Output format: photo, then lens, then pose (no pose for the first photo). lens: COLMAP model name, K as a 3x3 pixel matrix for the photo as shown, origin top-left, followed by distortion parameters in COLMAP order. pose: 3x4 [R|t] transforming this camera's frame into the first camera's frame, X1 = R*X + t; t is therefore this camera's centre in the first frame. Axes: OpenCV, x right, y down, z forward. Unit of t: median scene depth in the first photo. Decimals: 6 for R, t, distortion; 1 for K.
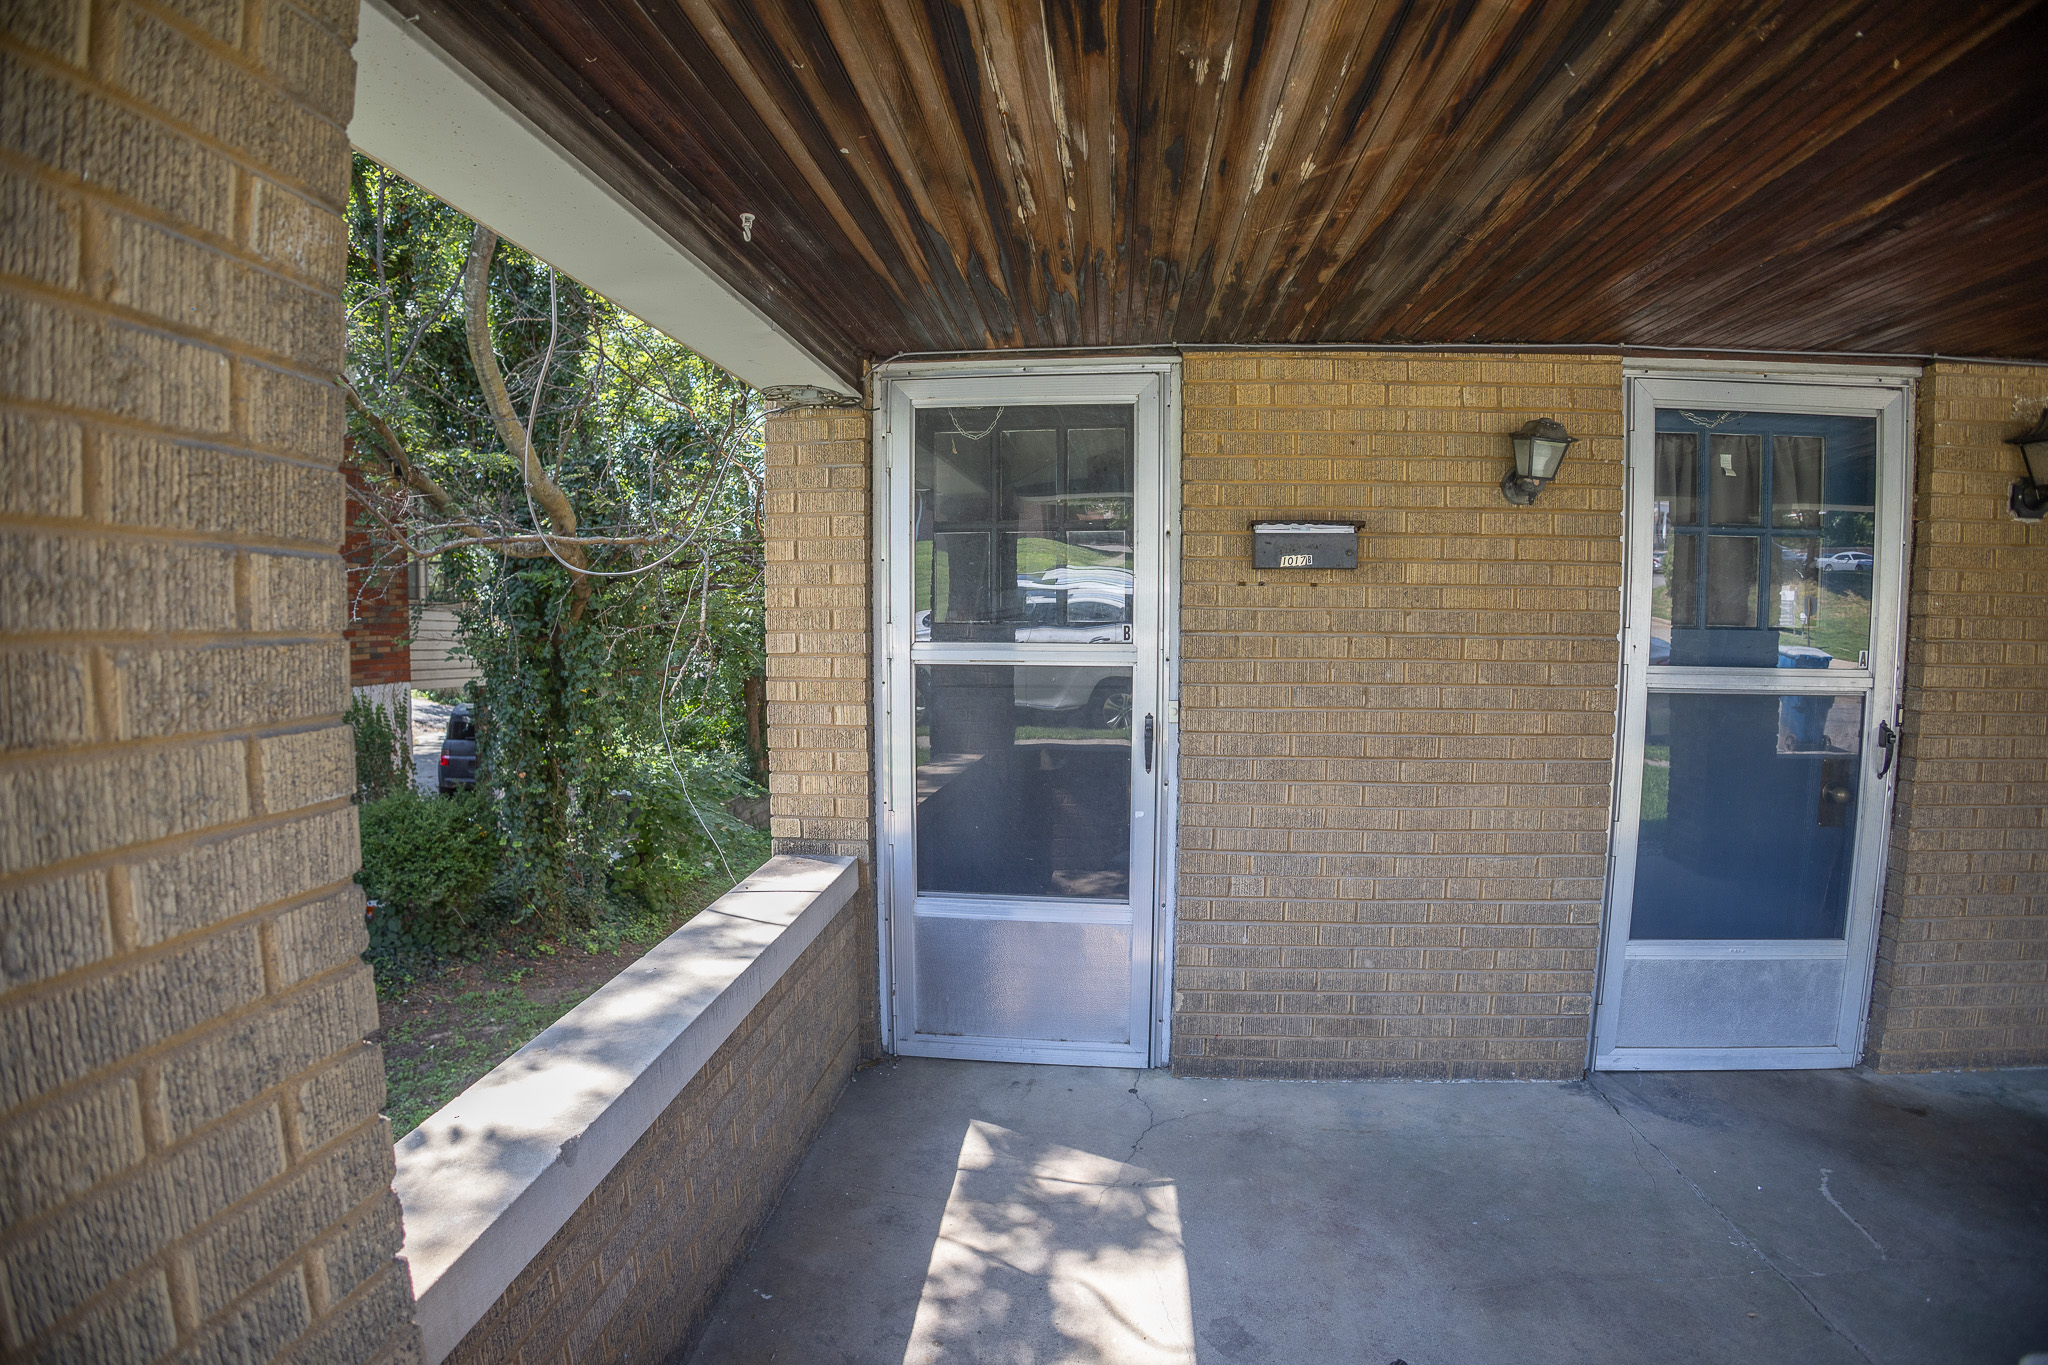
lens RADIAL K [[965.7, 0, 1024.0], [0, 965.7, 682.5], [0, 0, 1]] dist [-0.115955, 0.018462]
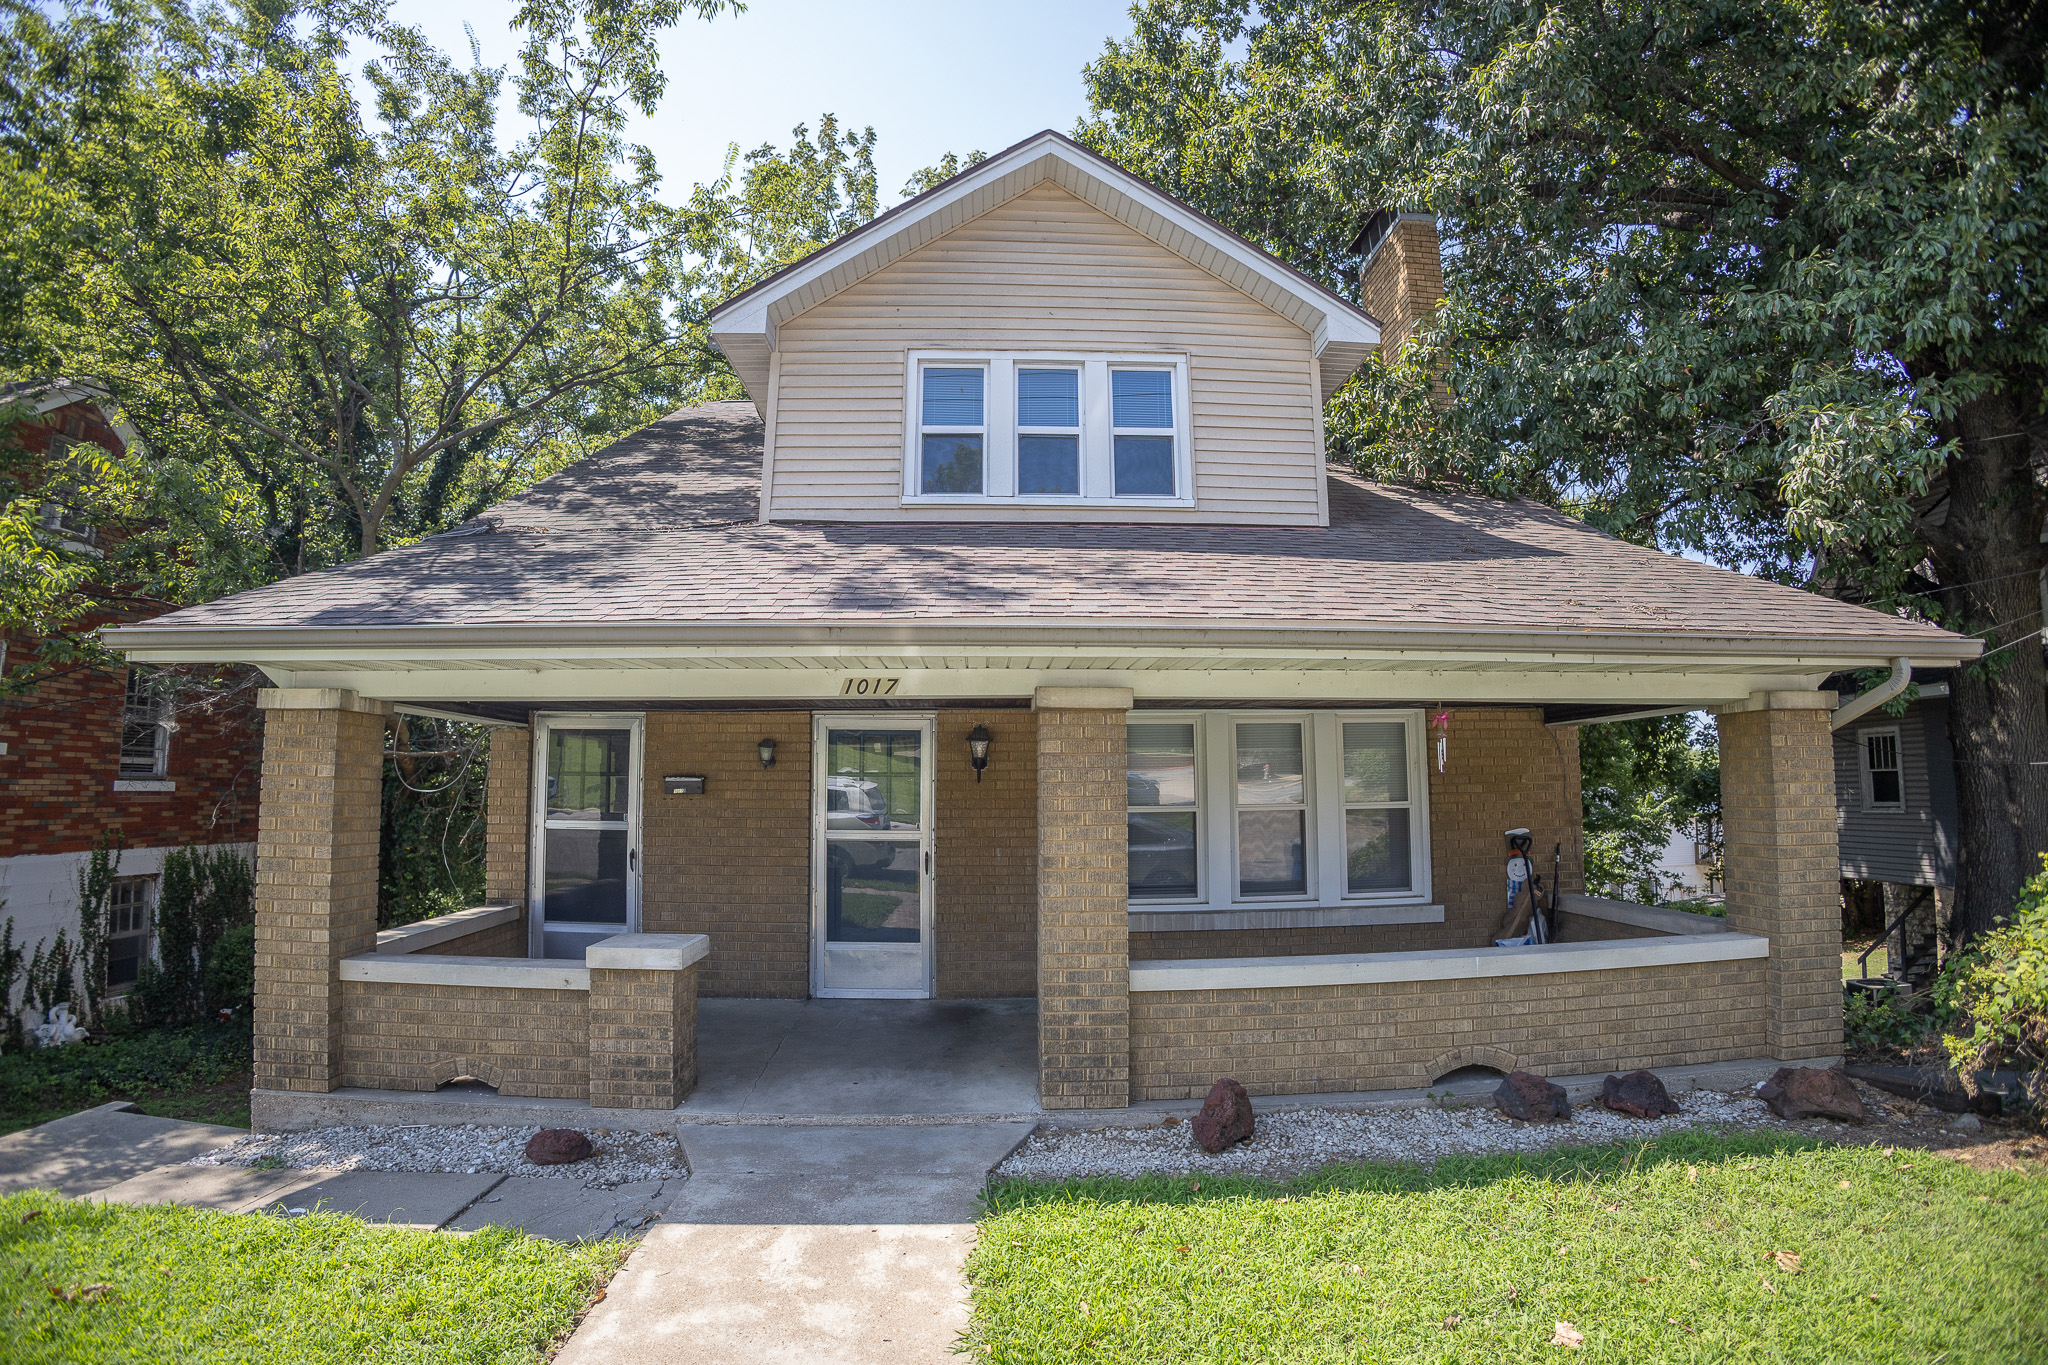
lens RADIAL K [[965.7, 0, 1024.0], [0, 965.7, 682.5], [0, 0, 1]] dist [-0.115955, 0.018462]
pose [[0.989019, 0.017952, 0.146695, 0.789922], [0.008940, 0.983509, -0.180636, 0.061220], [-0.147518, 0.179964, 0.972549, -1.703701]]
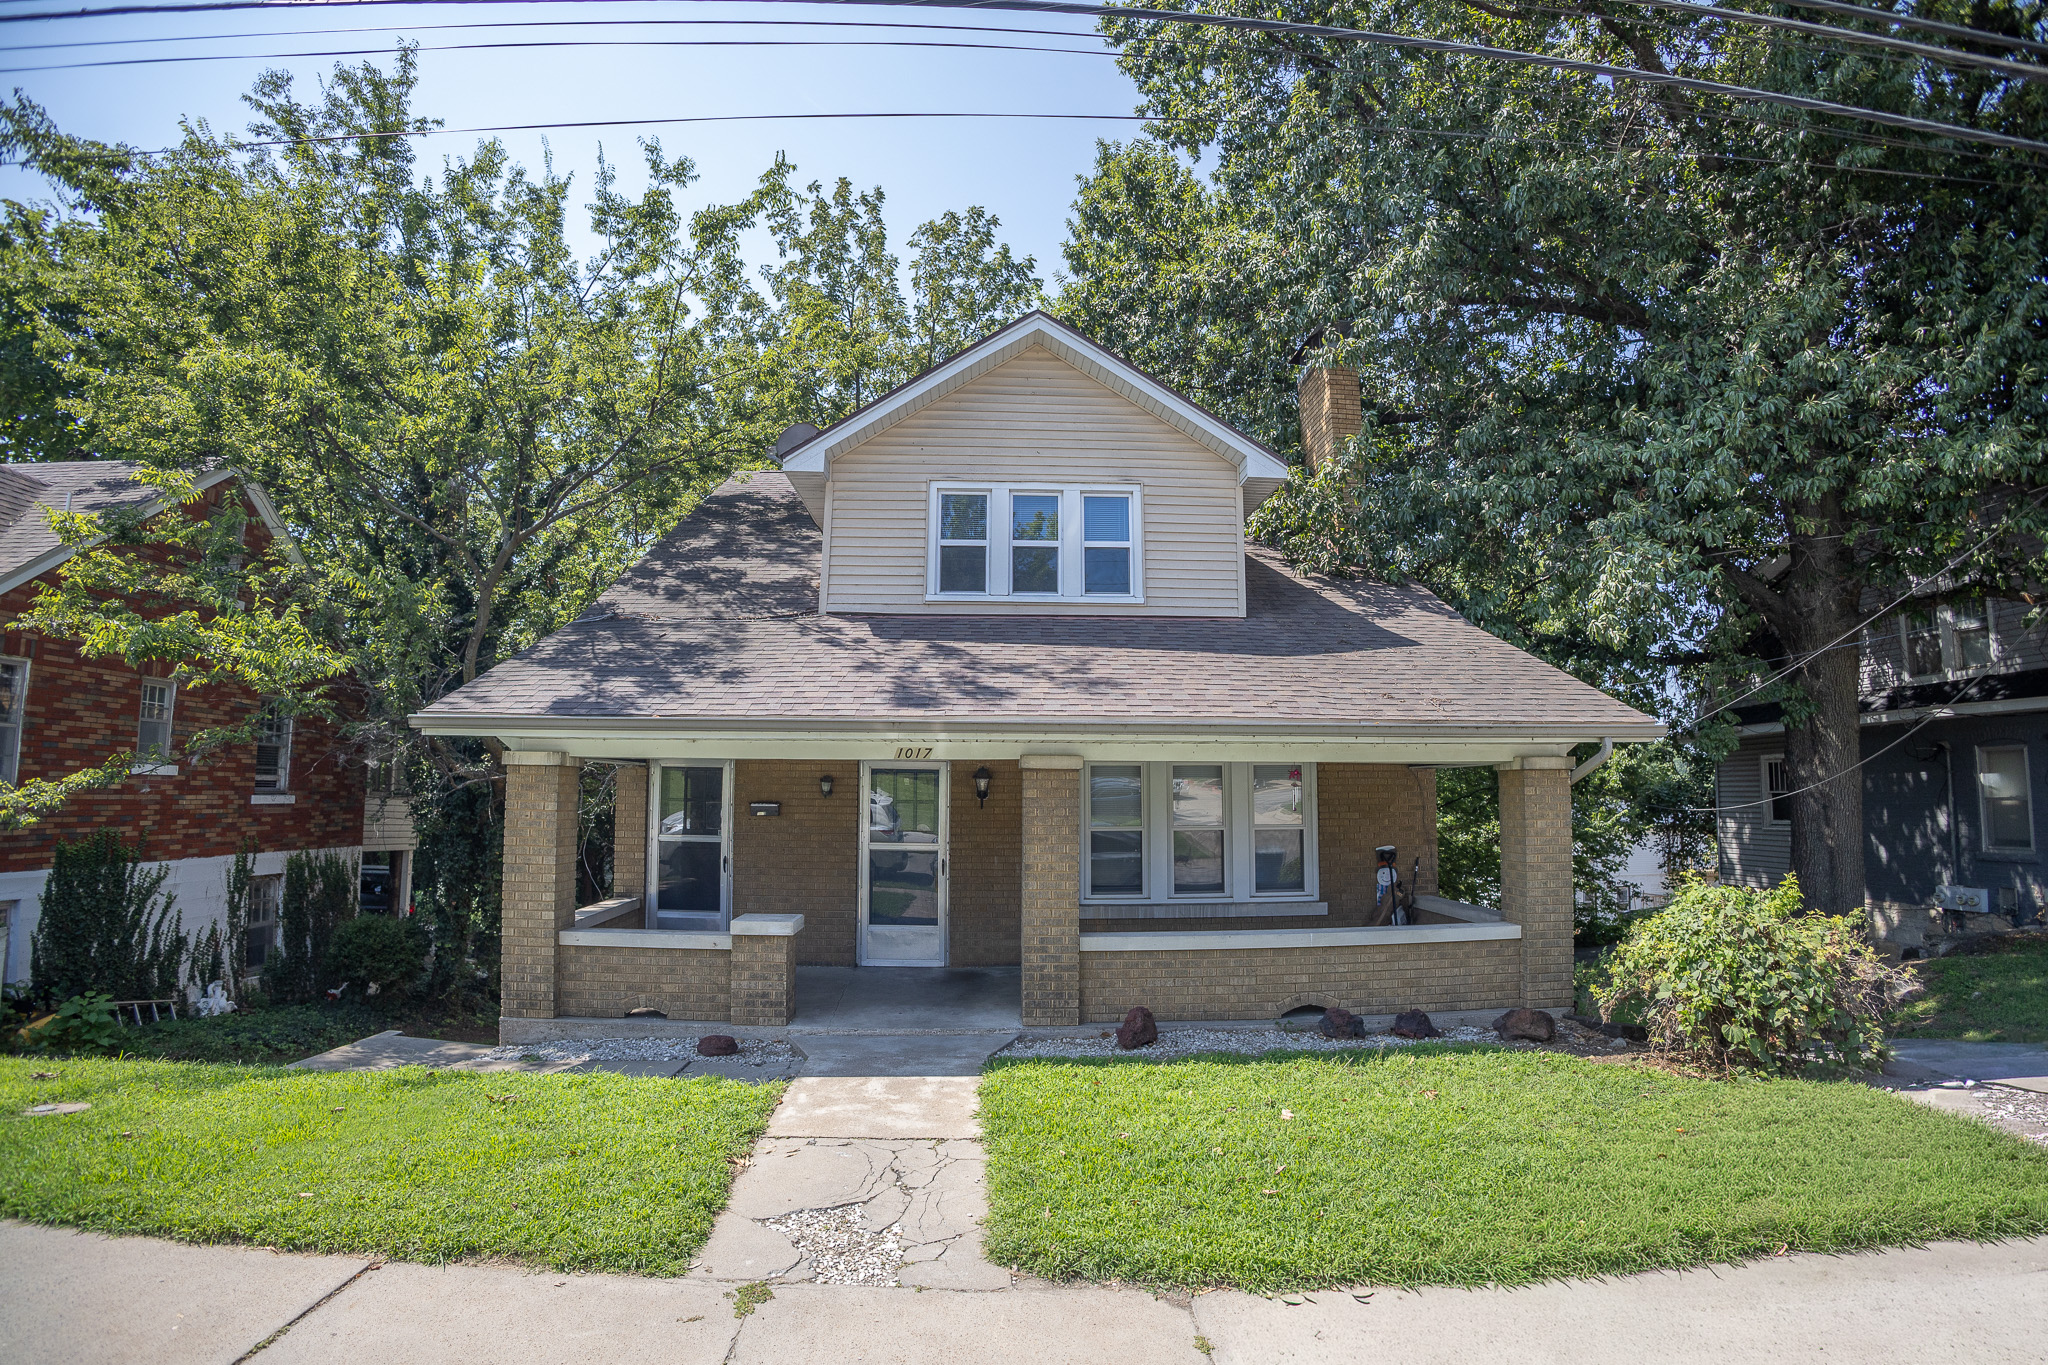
lens RADIAL K [[965.7, 0, 1024.0], [0, 965.7, 682.5], [0, 0, 1]] dist [-0.115955, 0.018462]
pose [[0.988306, 0.026123, 0.150231, 0.667302], [0.002221, 0.982646, -0.185479, 0.057506], [-0.152469, 0.183644, 0.971096, -2.644158]]
